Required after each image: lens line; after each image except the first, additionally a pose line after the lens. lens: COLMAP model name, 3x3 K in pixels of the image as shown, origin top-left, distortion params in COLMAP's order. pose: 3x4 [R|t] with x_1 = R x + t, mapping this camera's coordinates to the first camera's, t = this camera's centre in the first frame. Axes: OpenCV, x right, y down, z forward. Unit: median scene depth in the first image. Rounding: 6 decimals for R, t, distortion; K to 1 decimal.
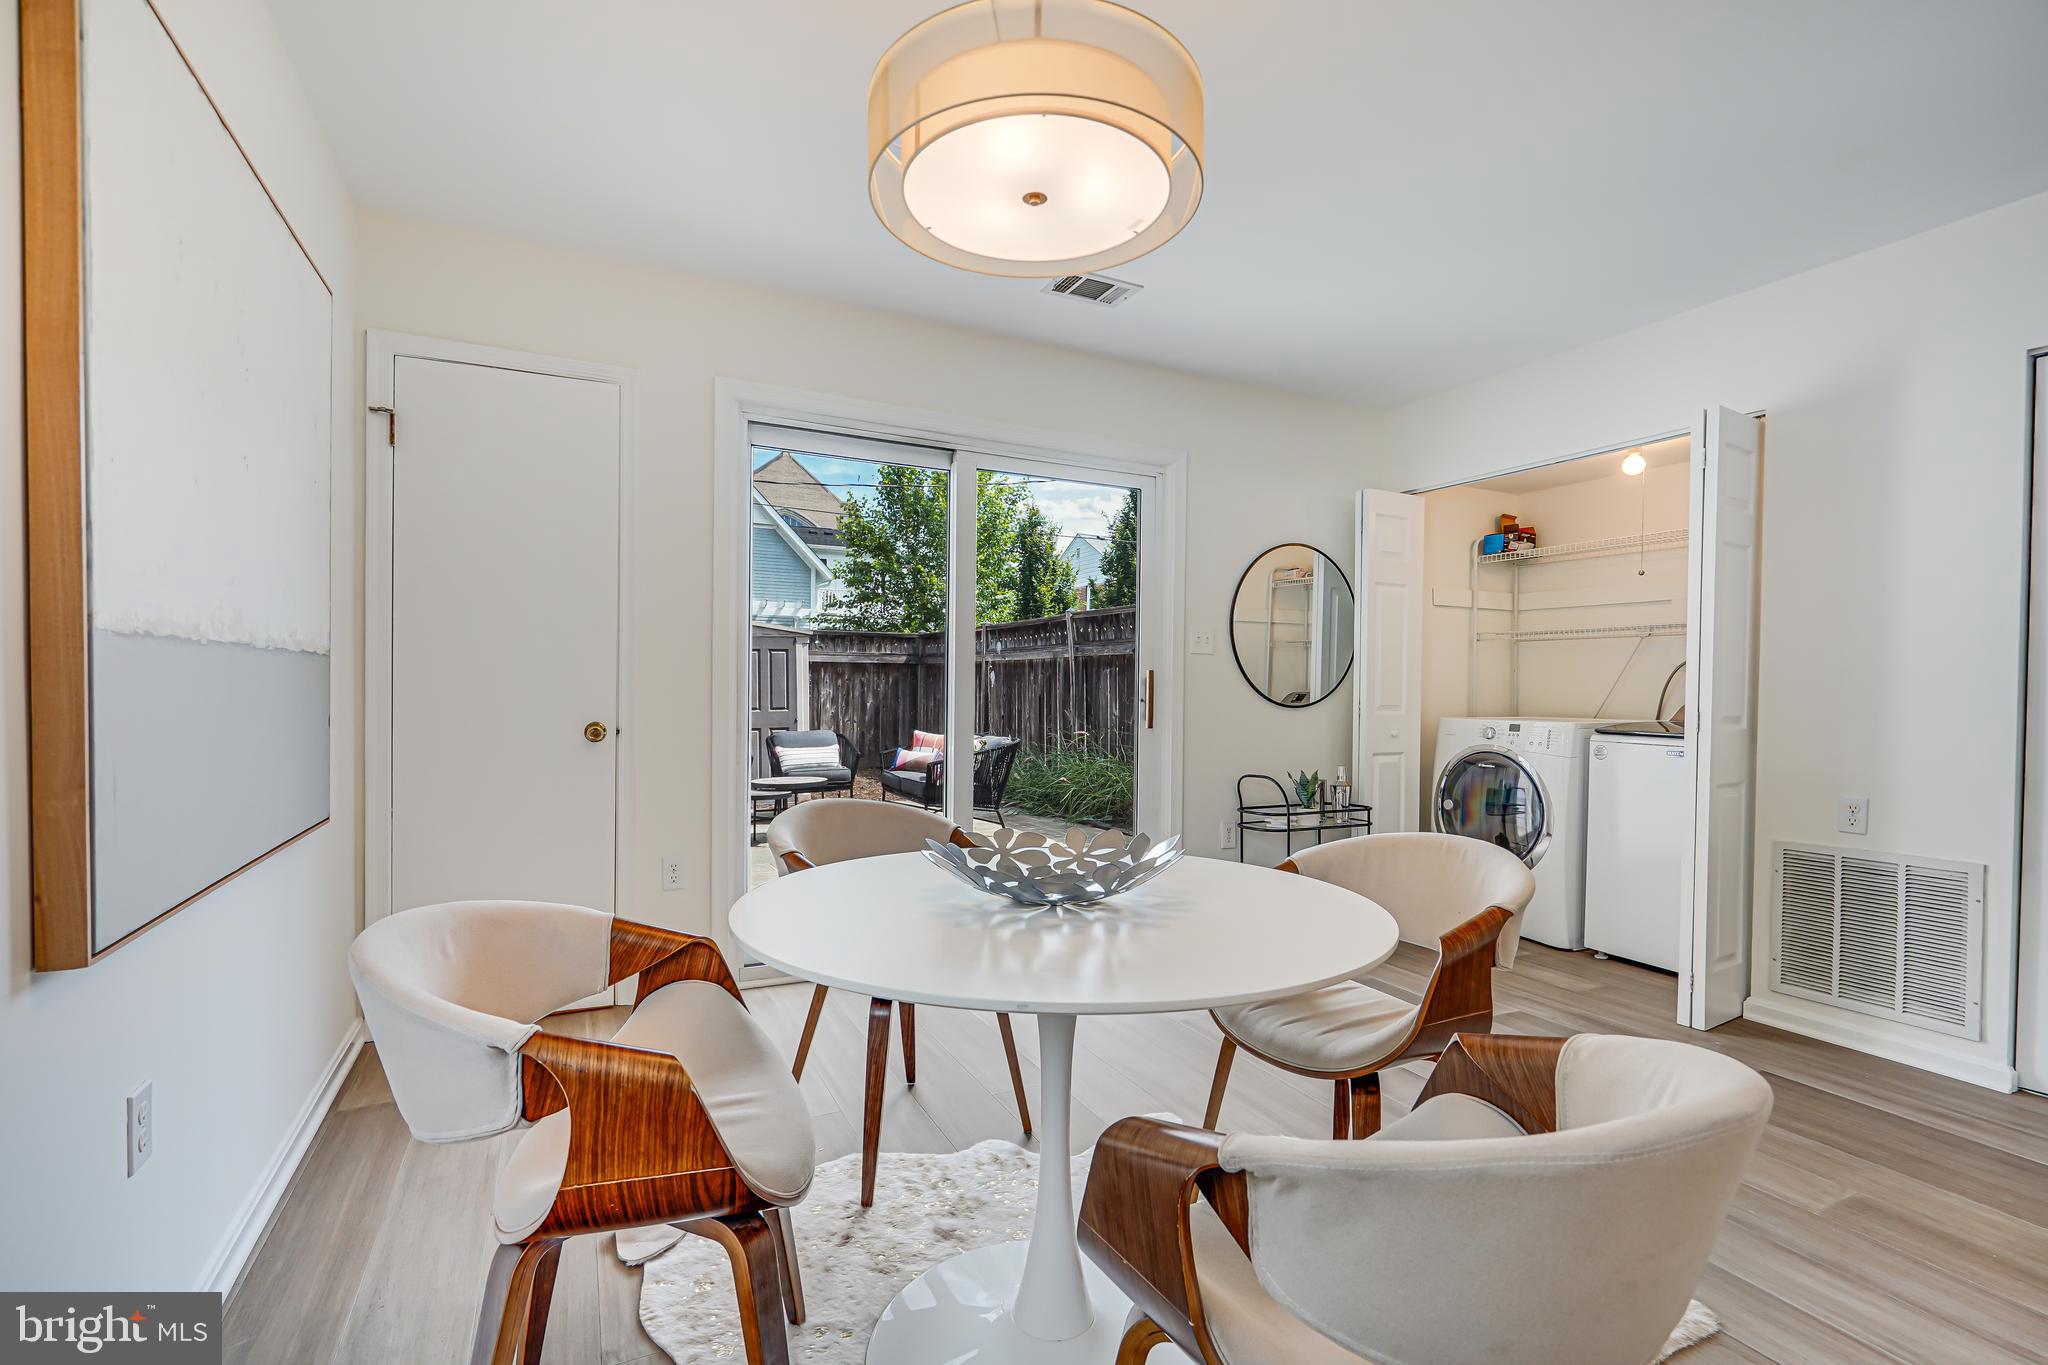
lens RADIAL K [[926.7, 0, 1017.5], [0, 926.7, 703.4], [0, 0, 1]] dist [-0.003922, 0.001851]
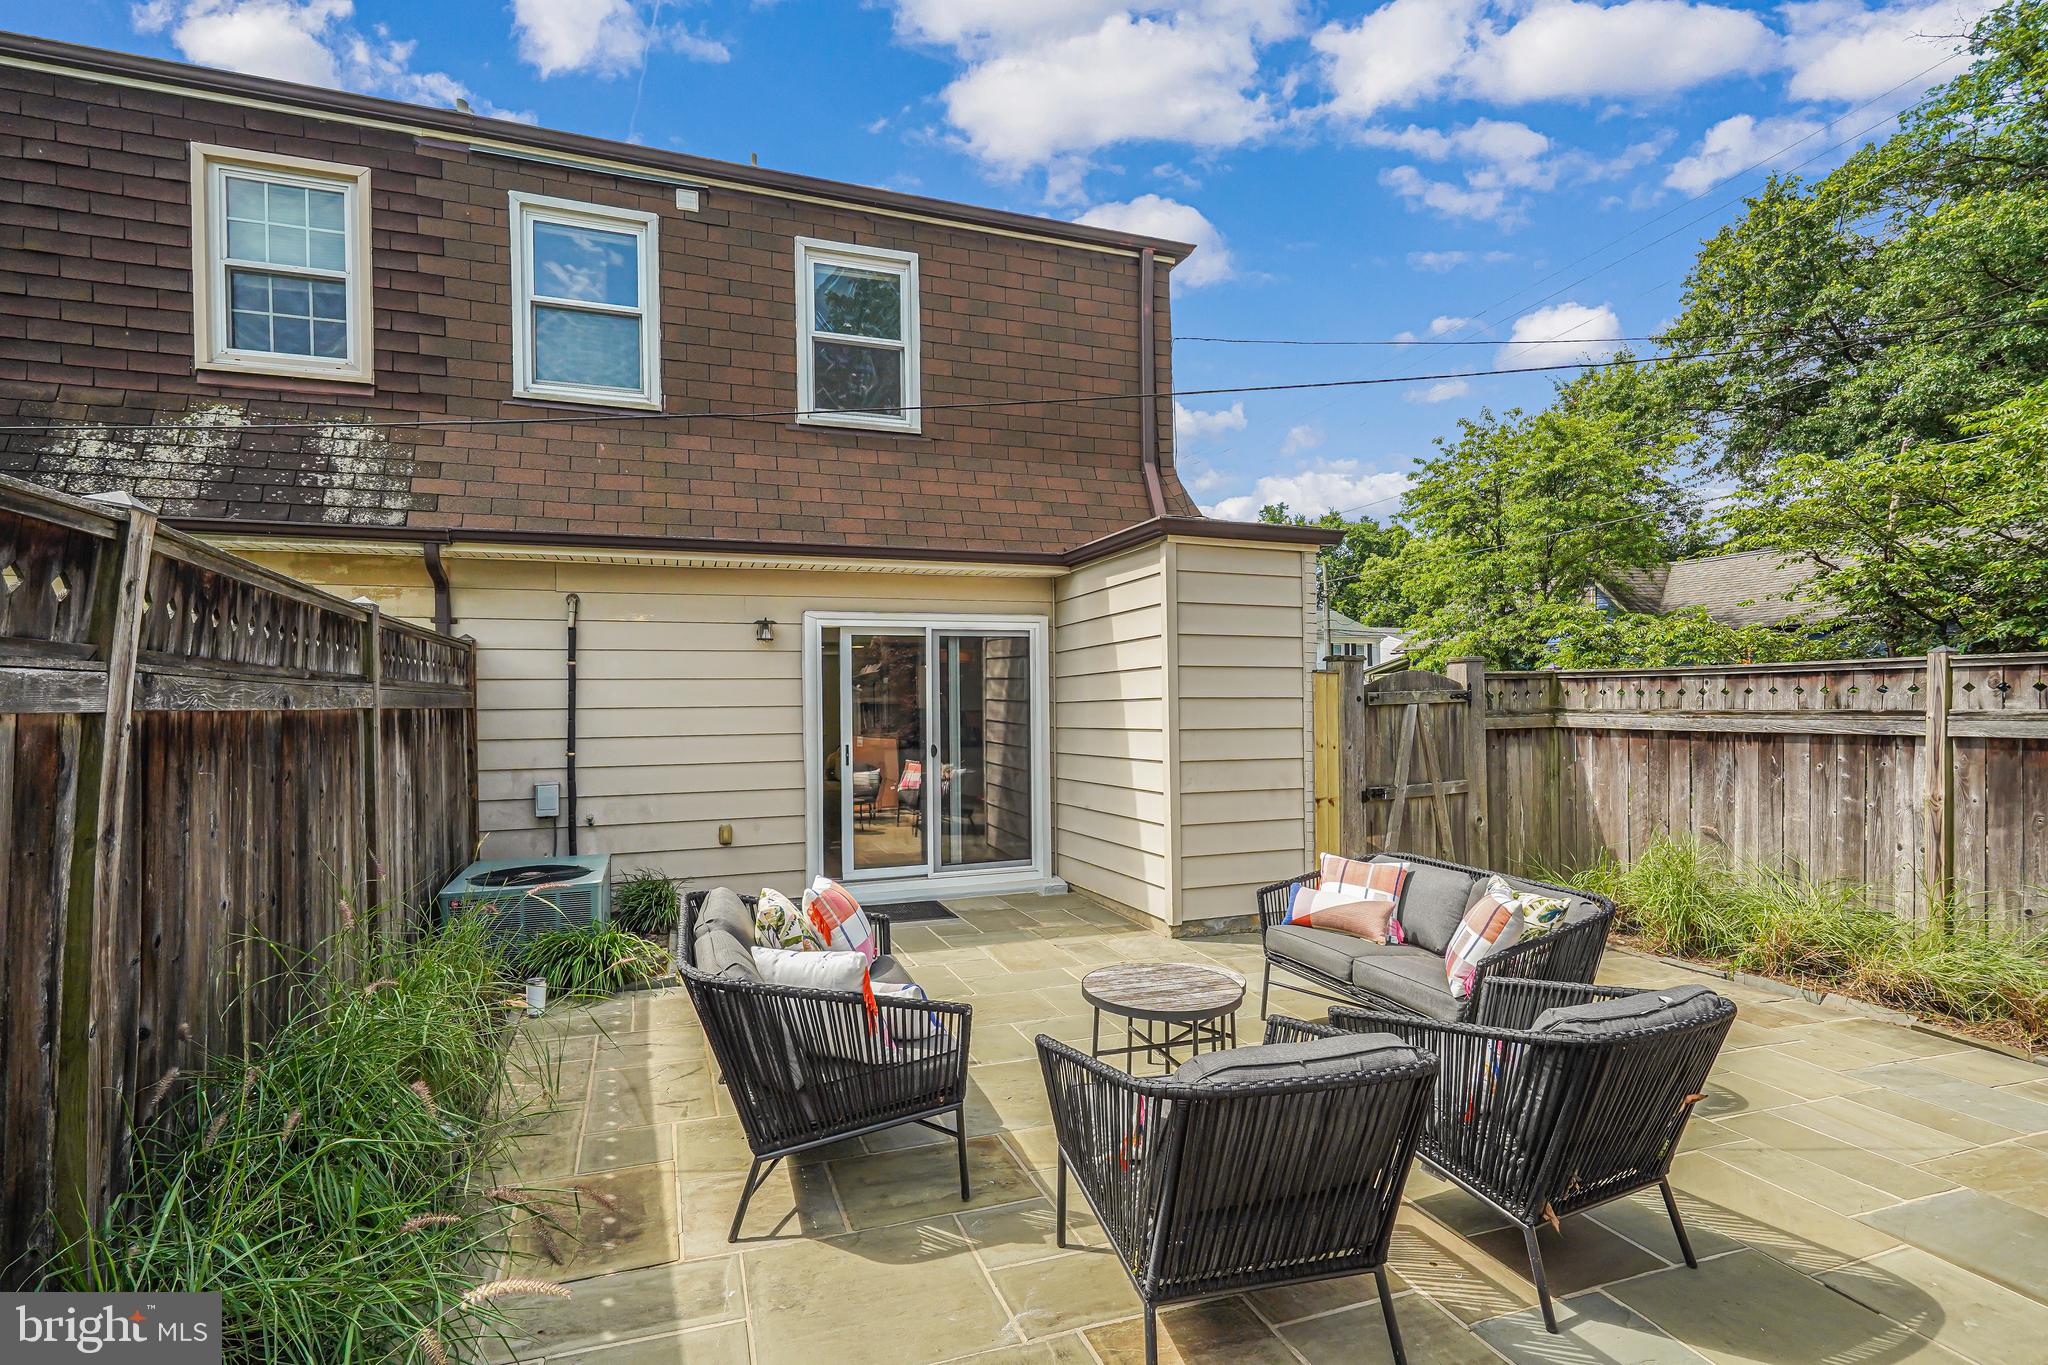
lens RADIAL K [[950.7, 0, 1018.8], [0, 950.7, 701.9], [0, 0, 1]] dist [-0.001604, 0.000720]
pose [[-0.995124, -0.000077, 0.098632, -0.178067], [0.001347, 0.999896, 0.014376, -0.054763], [-0.098623, 0.014439, -0.995020, 1.184111]]
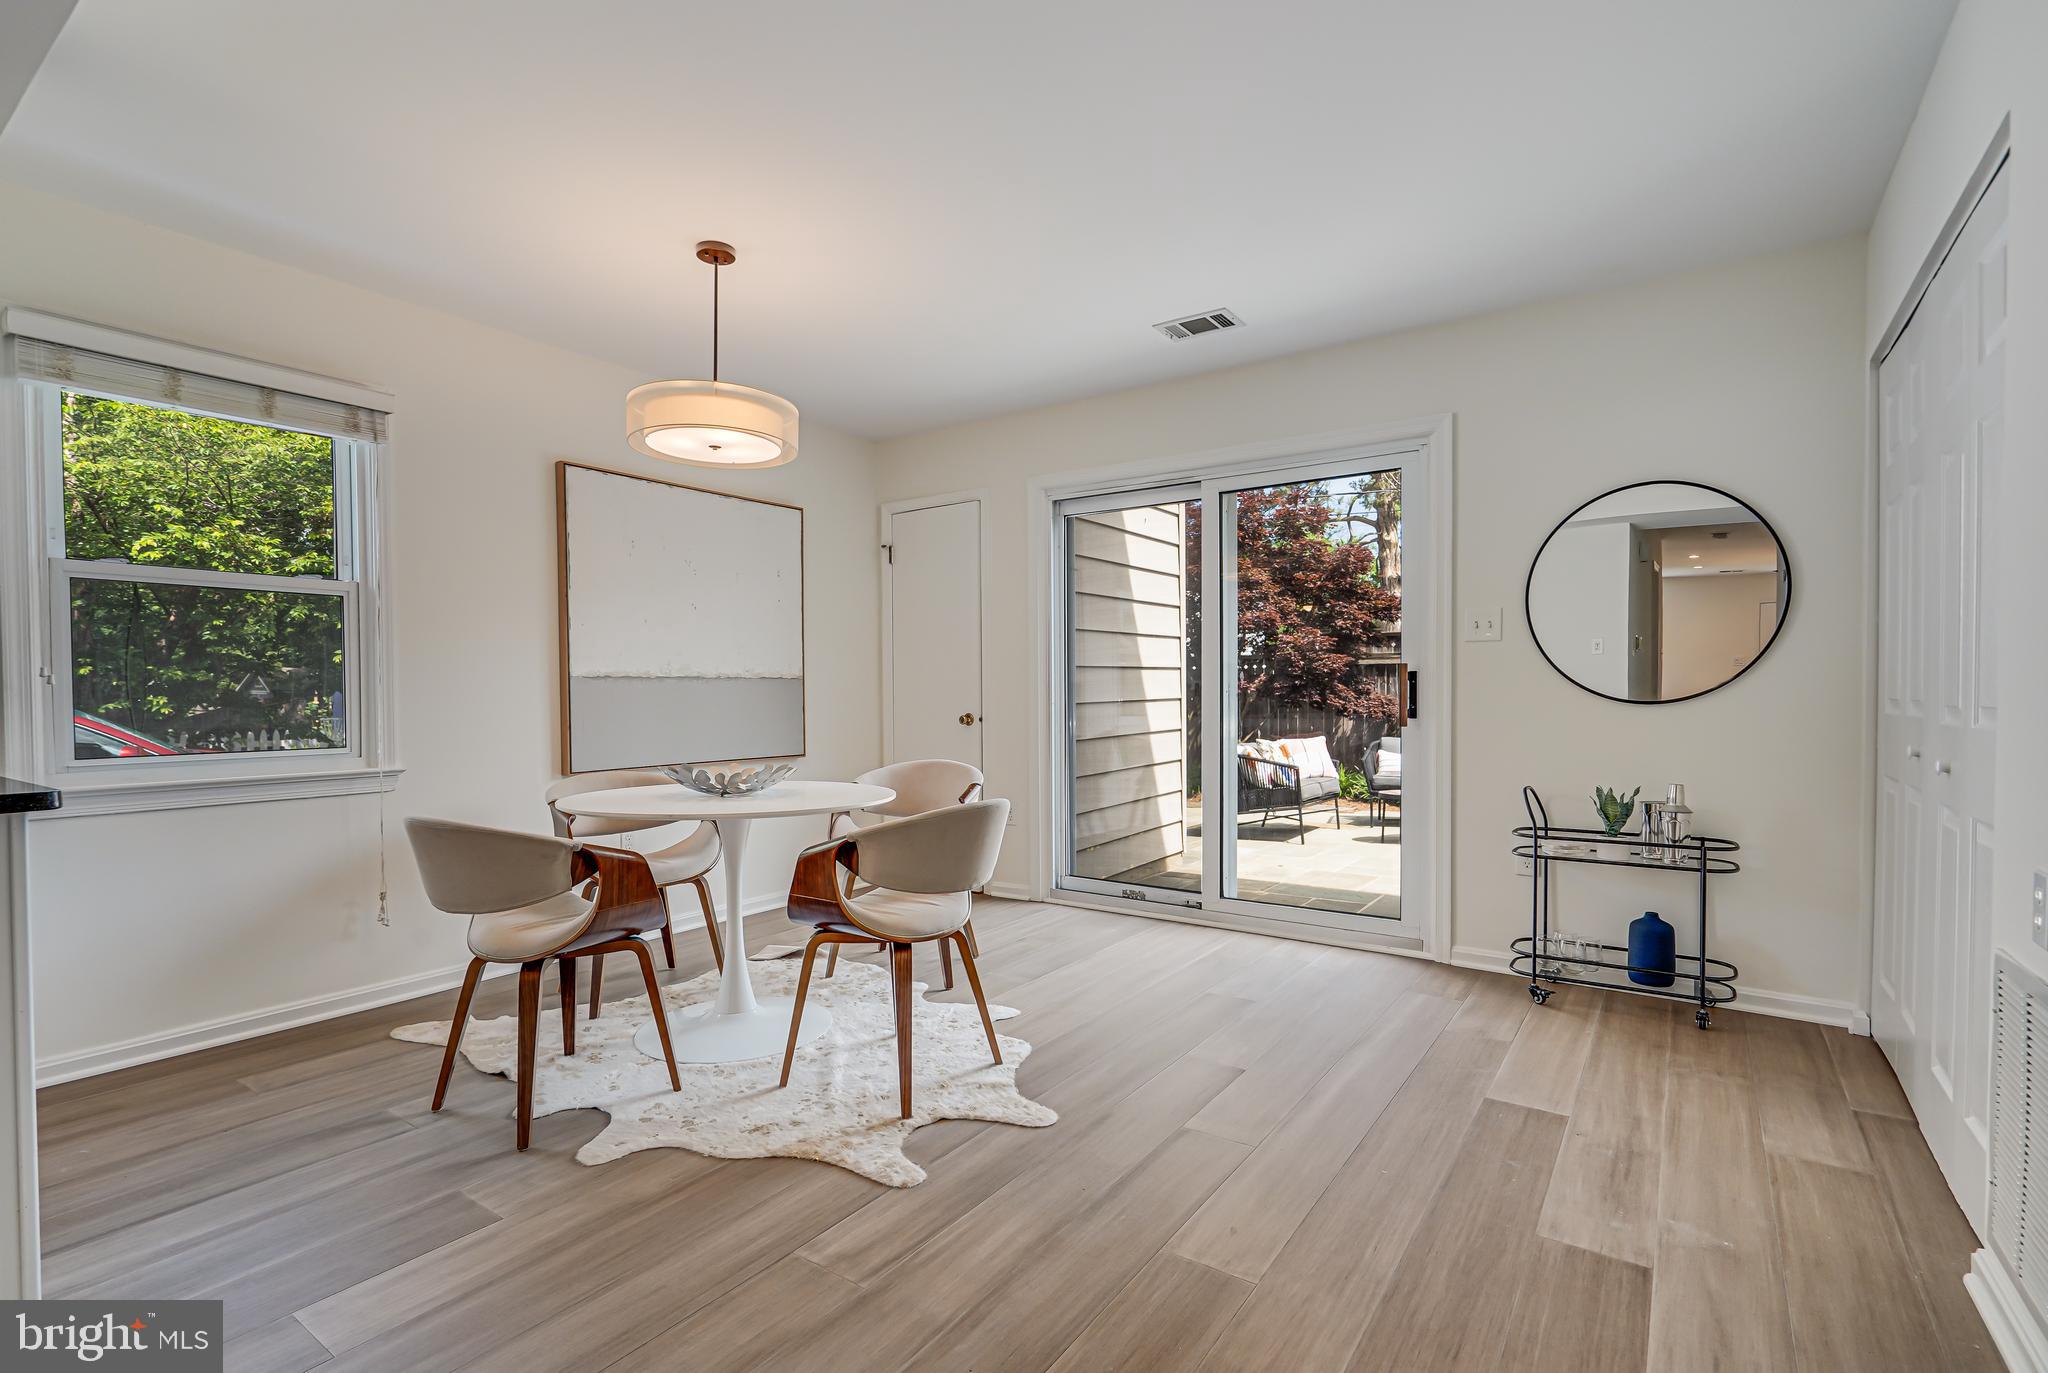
lens RADIAL K [[950.7, 0, 1018.8], [0, 950.7, 705.9], [0, 0, 1]] dist [-0.001604, 0.000720]
pose [[0.482000, -0.004289, -0.876161, 0.329187], [-0.001819, 0.999981, -0.005896, 0.005404], [0.876170, 0.004435, 0.481983, 0.088895]]
